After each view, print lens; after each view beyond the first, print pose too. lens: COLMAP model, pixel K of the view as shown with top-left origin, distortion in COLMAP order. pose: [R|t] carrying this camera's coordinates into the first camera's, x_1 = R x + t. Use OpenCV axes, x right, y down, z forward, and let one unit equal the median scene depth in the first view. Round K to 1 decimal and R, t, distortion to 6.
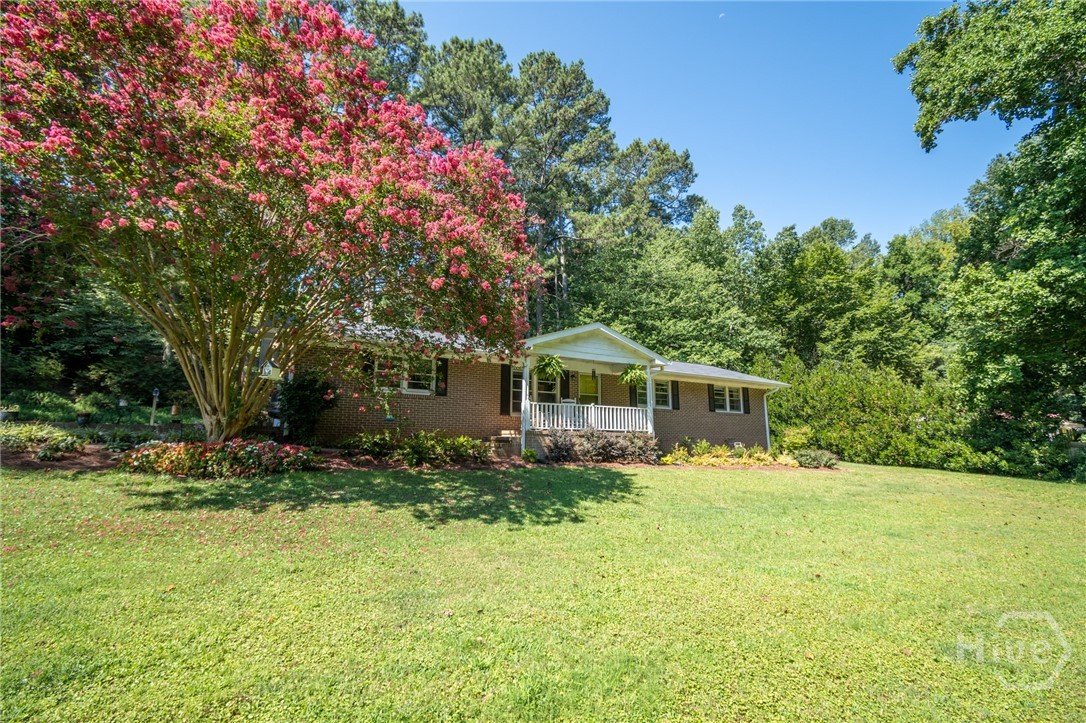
lens RADIAL K [[501.3, 0, 542.6], [0, 501.3, 362.9], [0, 0, 1]] dist [0.011103, 0.000017]
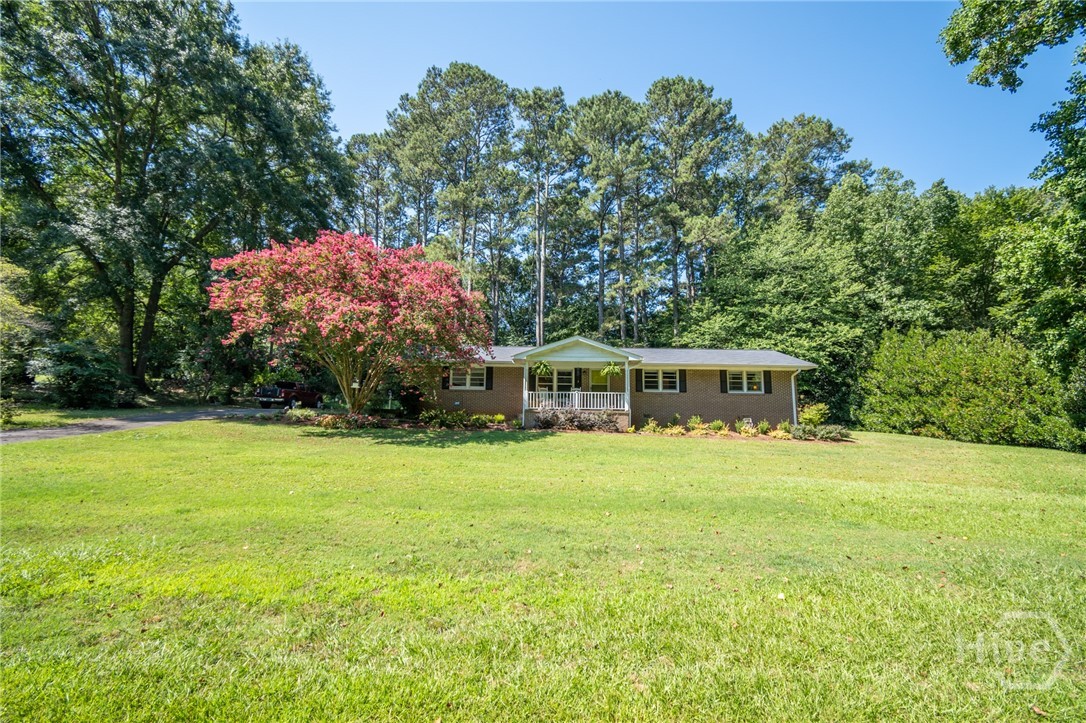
lens RADIAL K [[489.6, 0, 543.0], [0, 489.6, 361.5], [0, 0, 1]] dist [0.001816, 0.000165]
pose [[0.861109, -0.065055, -0.504241, 0.542553], [0.075756, 0.997126, 0.000727, -0.010339], [0.502744, -0.038825, 0.863563, -0.209436]]
